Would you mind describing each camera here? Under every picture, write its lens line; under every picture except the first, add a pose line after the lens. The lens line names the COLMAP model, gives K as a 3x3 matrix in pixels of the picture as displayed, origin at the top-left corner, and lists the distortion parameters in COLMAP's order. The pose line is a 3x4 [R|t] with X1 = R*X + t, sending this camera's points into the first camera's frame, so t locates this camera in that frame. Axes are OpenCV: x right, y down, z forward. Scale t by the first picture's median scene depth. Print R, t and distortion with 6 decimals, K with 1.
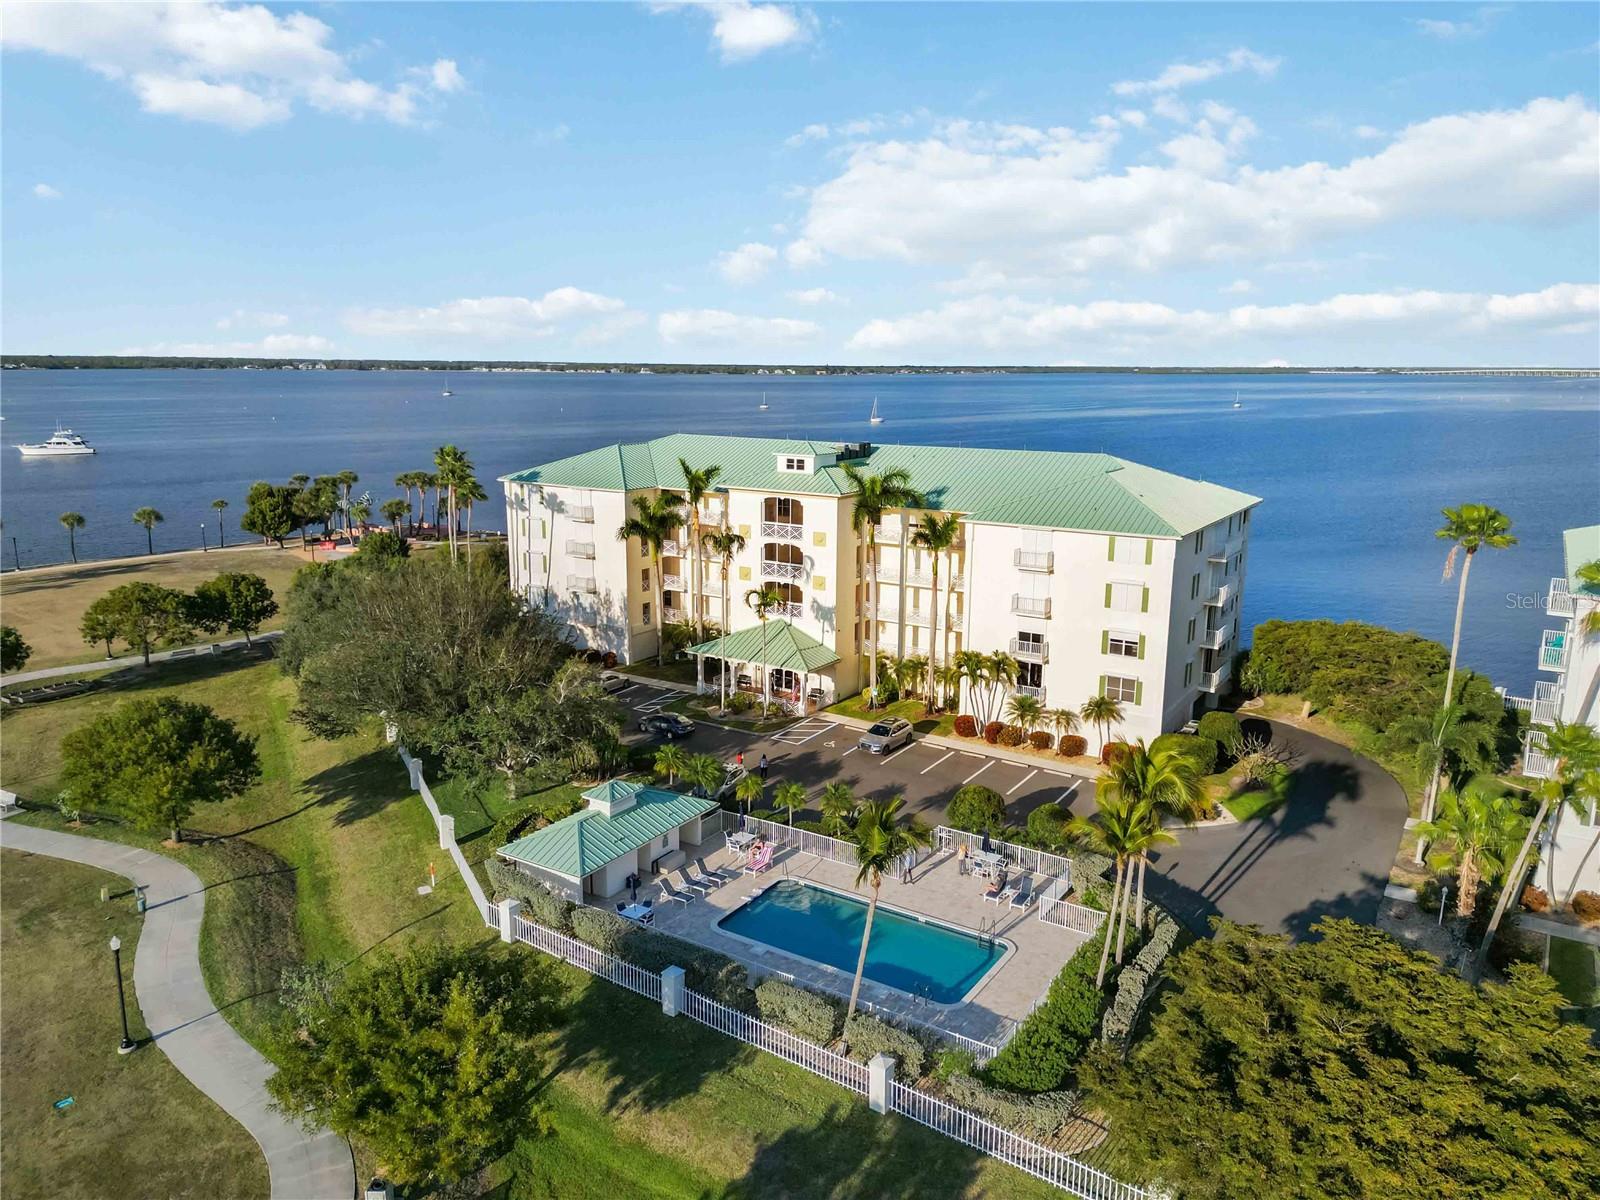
lens RADIAL K [[1118.6, 0, 800.0], [0, 1118.6, 600.0], [0, 0, 1]] dist [0.084054, -0.086738]
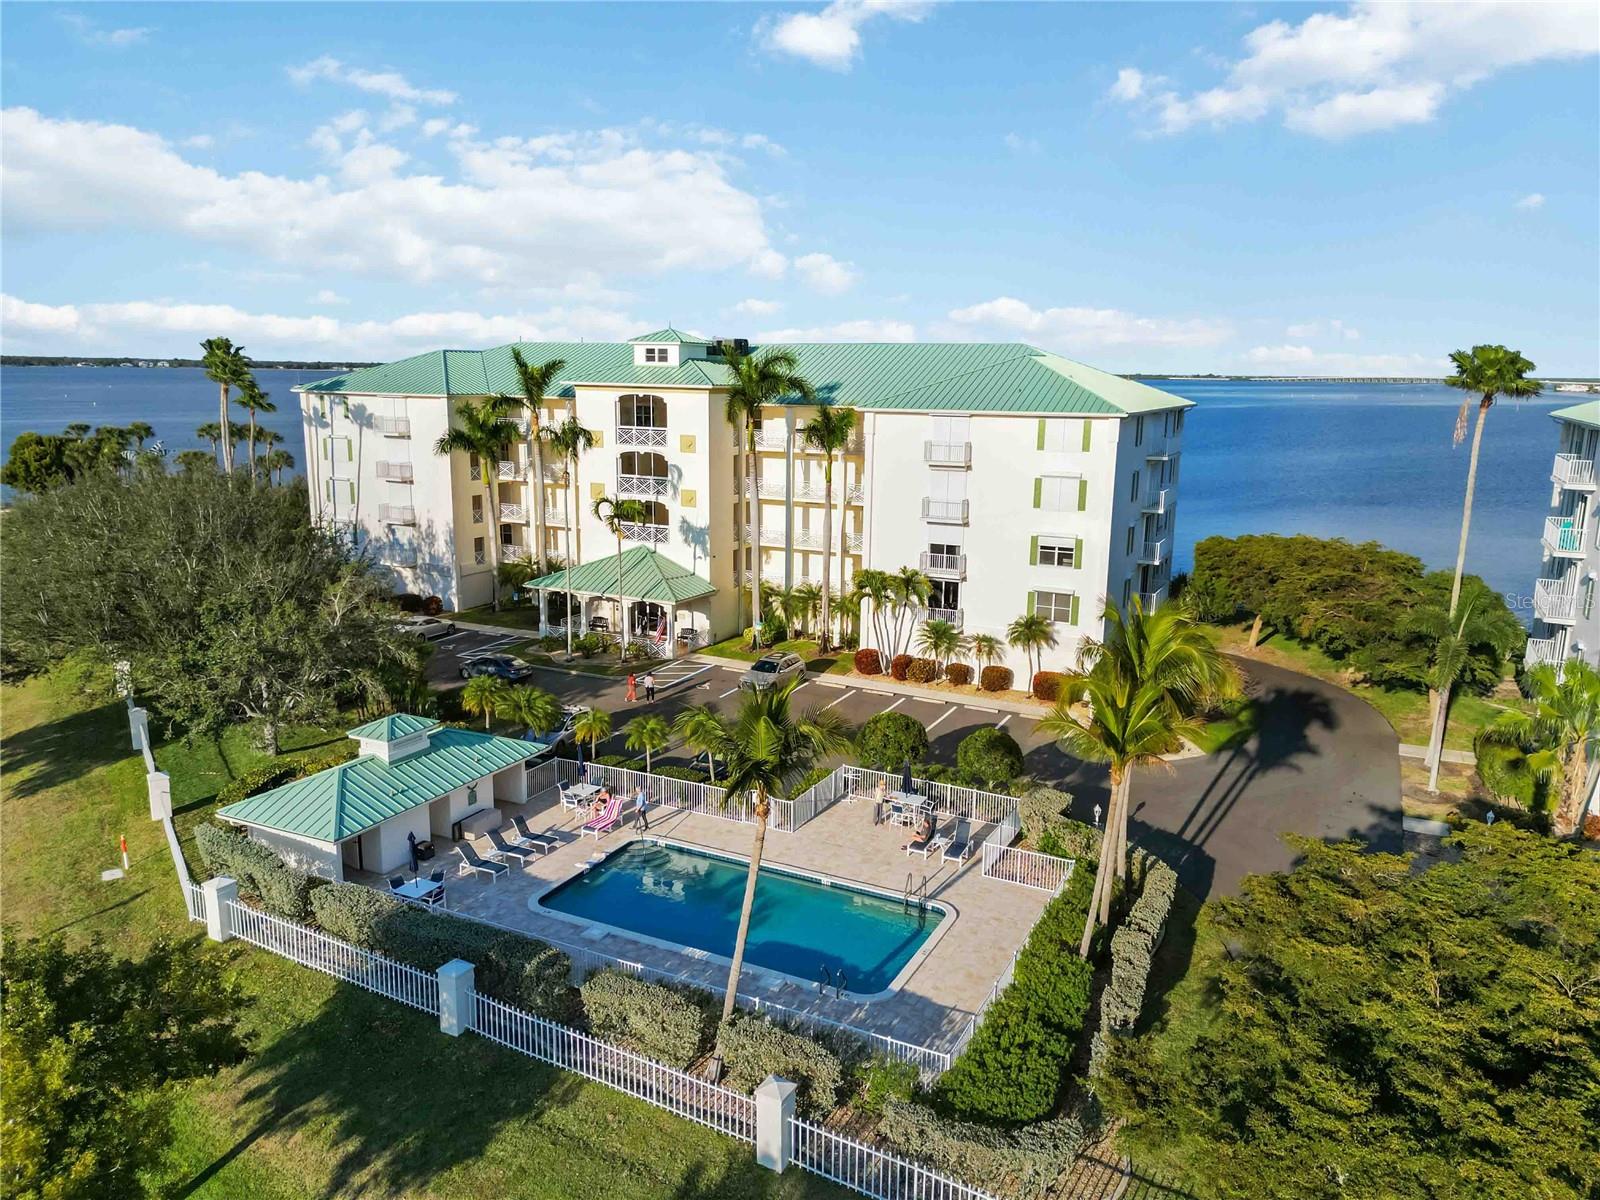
lens RADIAL K [[1118.6, 0, 800.0], [0, 1118.6, 600.0], [0, 0, 1]] dist [0.084054, -0.086738]
pose [[0.994277, -0.014893, 0.105792, 0.015225], [0.015400, 0.999873, -0.003984, 0.091835], [-0.105719, 0.005591, 0.994380, 0.245198]]
